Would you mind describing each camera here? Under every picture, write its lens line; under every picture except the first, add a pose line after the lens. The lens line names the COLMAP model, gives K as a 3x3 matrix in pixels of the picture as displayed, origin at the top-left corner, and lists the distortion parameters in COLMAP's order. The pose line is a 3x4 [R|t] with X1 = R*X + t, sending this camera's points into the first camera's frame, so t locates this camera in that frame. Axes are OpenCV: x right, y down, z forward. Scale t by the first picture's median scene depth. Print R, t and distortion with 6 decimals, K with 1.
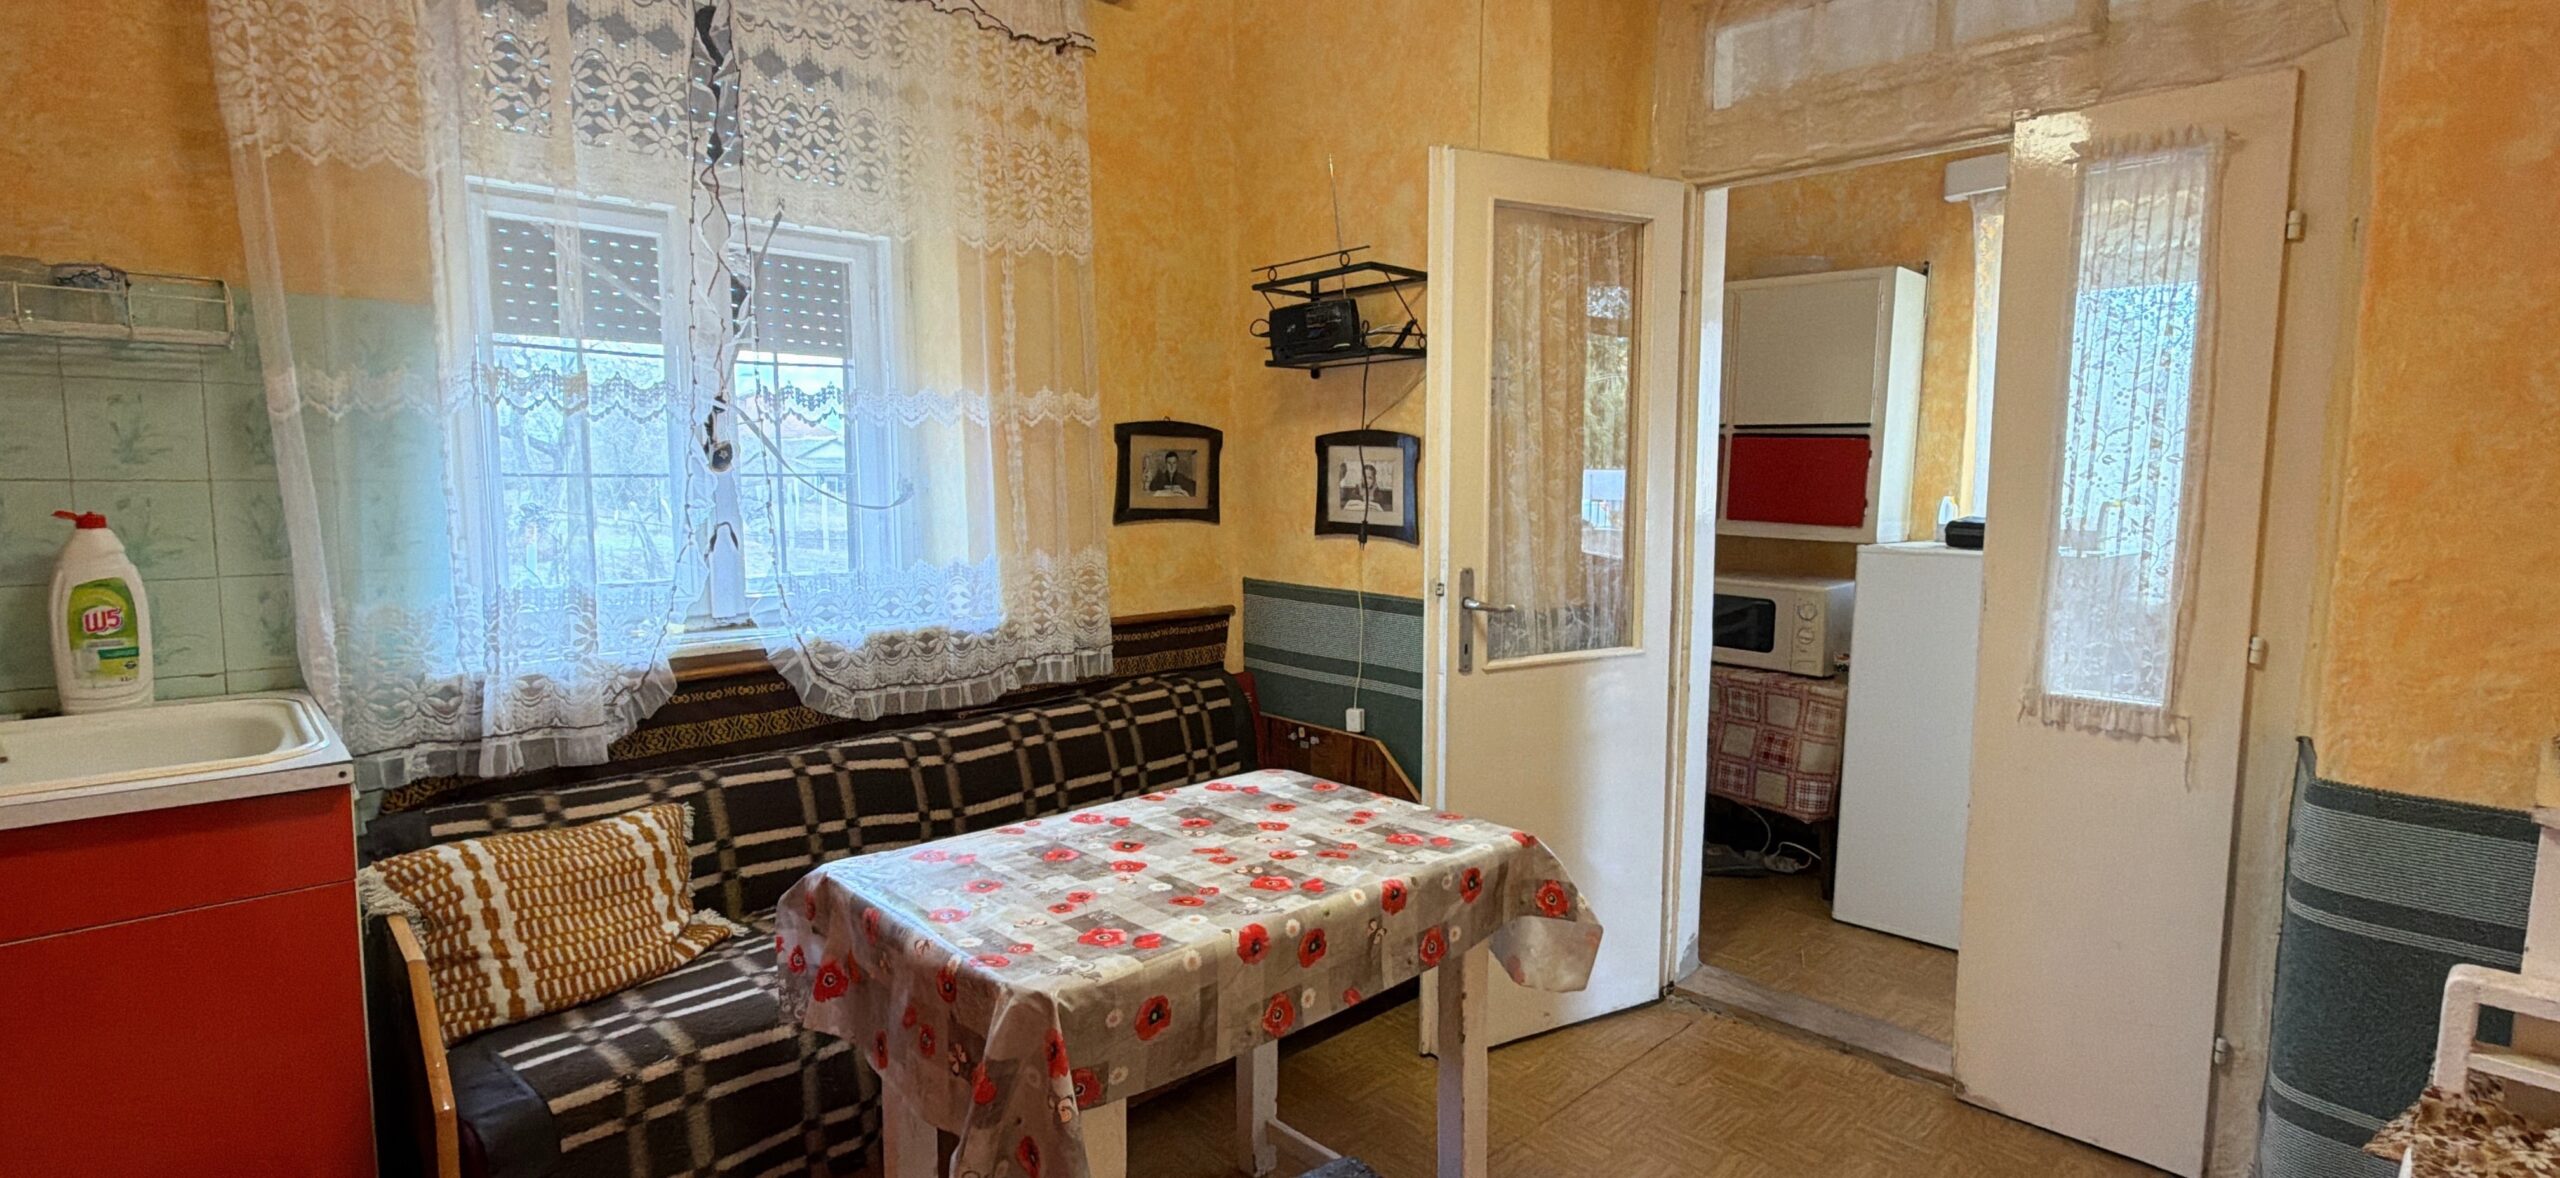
lens RADIAL K [[1166.3, 0, 1277.4], [0, 1166.3, 588.8], [0, 0, 1]] dist [0.001248, 0.000428]
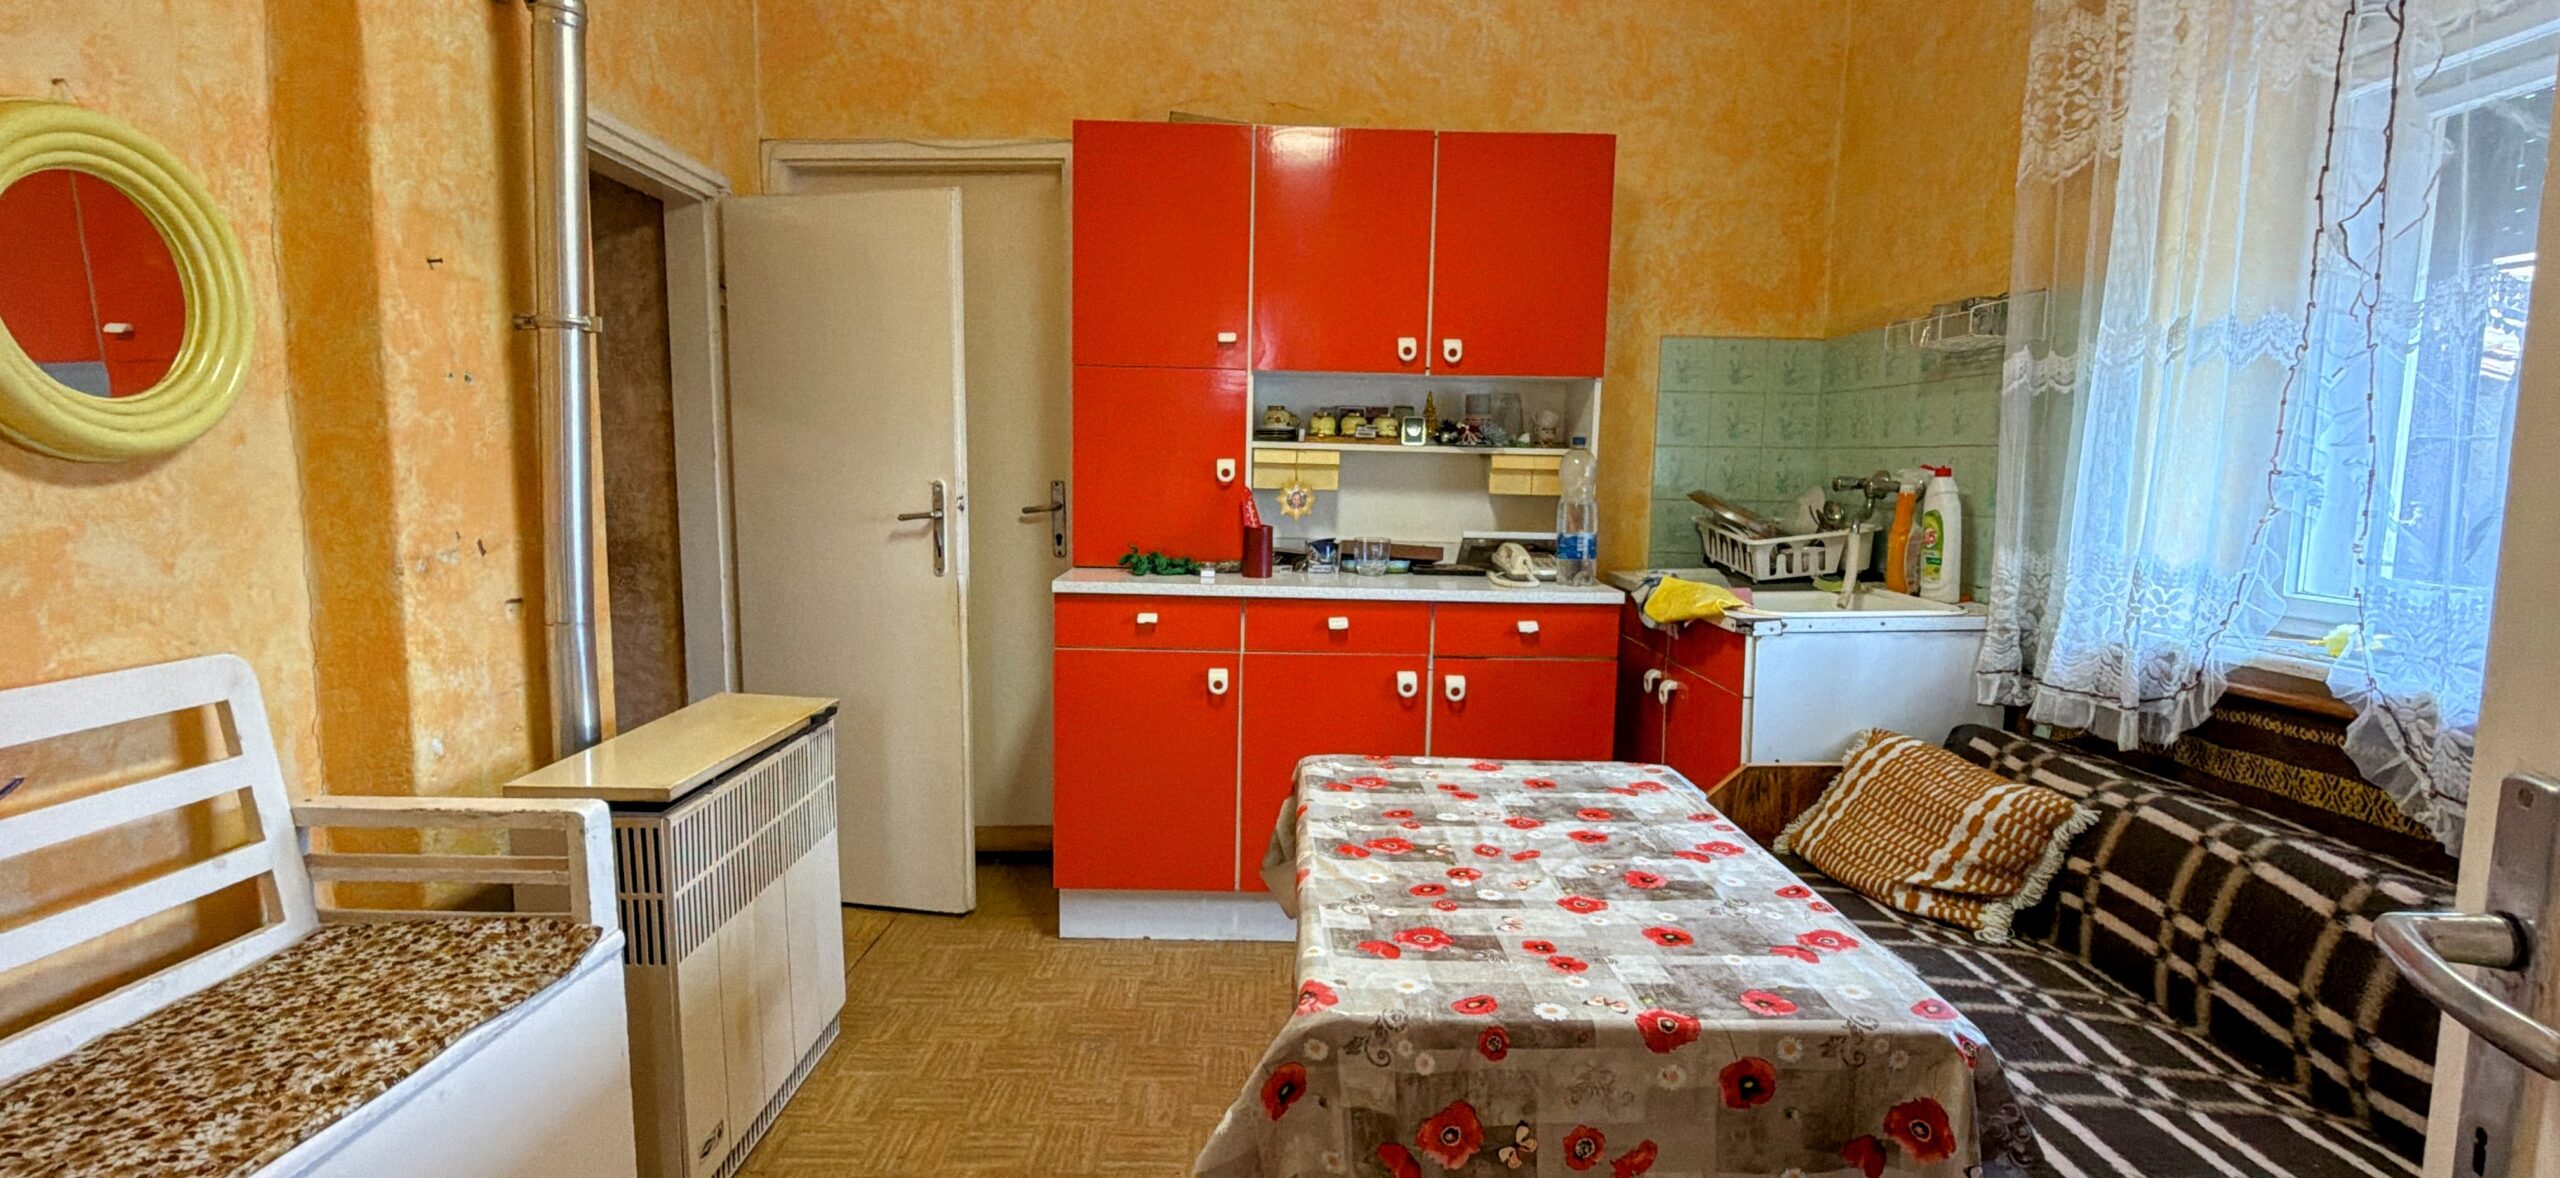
lens RADIAL K [[1166.3, 0, 1274.2], [0, 1166.3, 594.2], [0, 0, 1]] dist [0.001248, 0.000428]
pose [[-0.694409, 0.069692, -0.716198, 0.637285], [-0.081753, 0.981214, 0.174746, -0.091210], [0.714921, 0.179896, -0.675666, 1.354670]]
